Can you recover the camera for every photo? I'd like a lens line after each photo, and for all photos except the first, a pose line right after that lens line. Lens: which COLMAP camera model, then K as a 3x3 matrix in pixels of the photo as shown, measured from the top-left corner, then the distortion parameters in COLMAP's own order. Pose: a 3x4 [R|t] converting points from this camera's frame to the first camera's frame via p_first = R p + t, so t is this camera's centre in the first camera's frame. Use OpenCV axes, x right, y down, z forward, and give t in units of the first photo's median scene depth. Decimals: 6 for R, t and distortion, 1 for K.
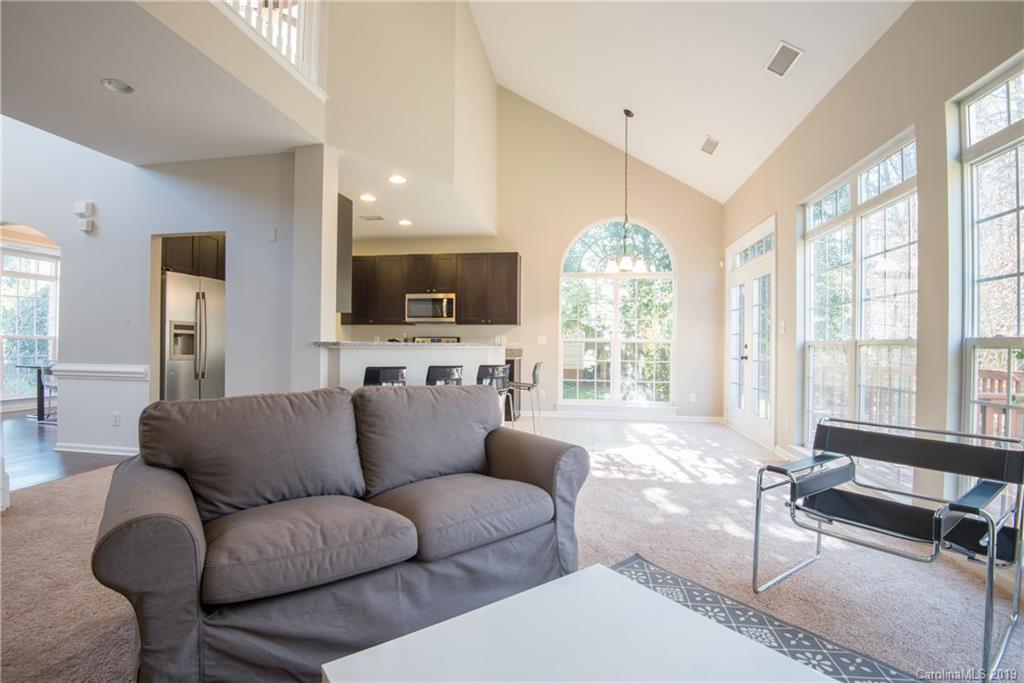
lens RADIAL K [[478.4, 0, 508.5], [0, 478.4, 343.3], [0, 0, 1]] dist [-0.046094, -0.004420]
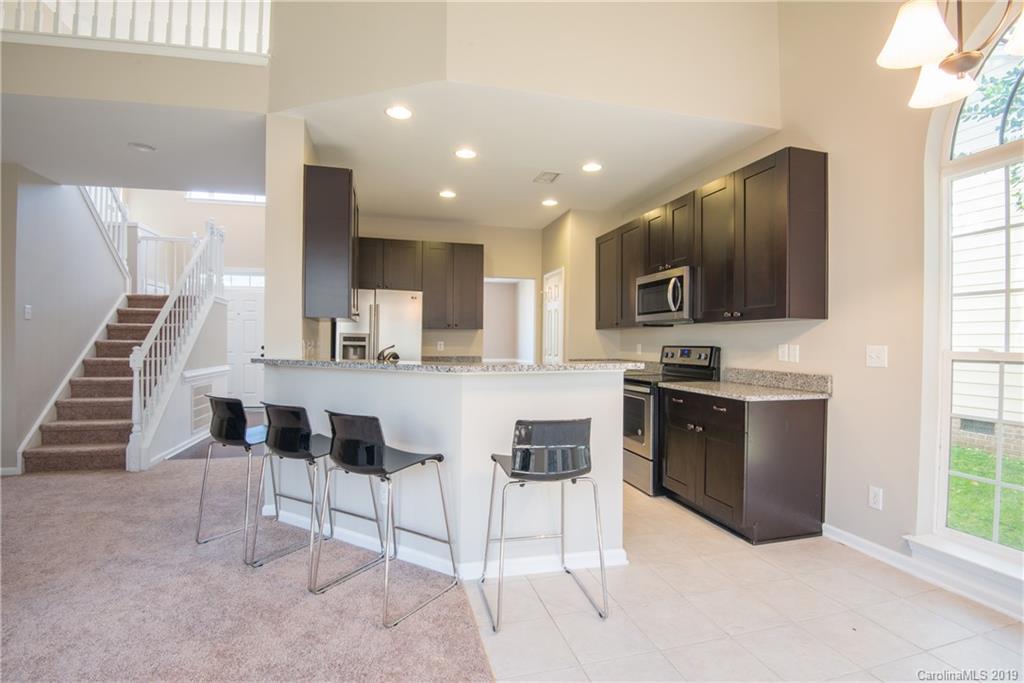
lens RADIAL K [[478.4, 0, 517.2], [0, 478.4, 336.6], [0, 0, 1]] dist [-0.046094, -0.004420]
pose [[0.432283, -0.012336, -0.901654, 0.636489], [-0.001209, 0.999898, -0.014259, -0.037957], [0.901737, 0.007254, 0.432224, 1.323460]]
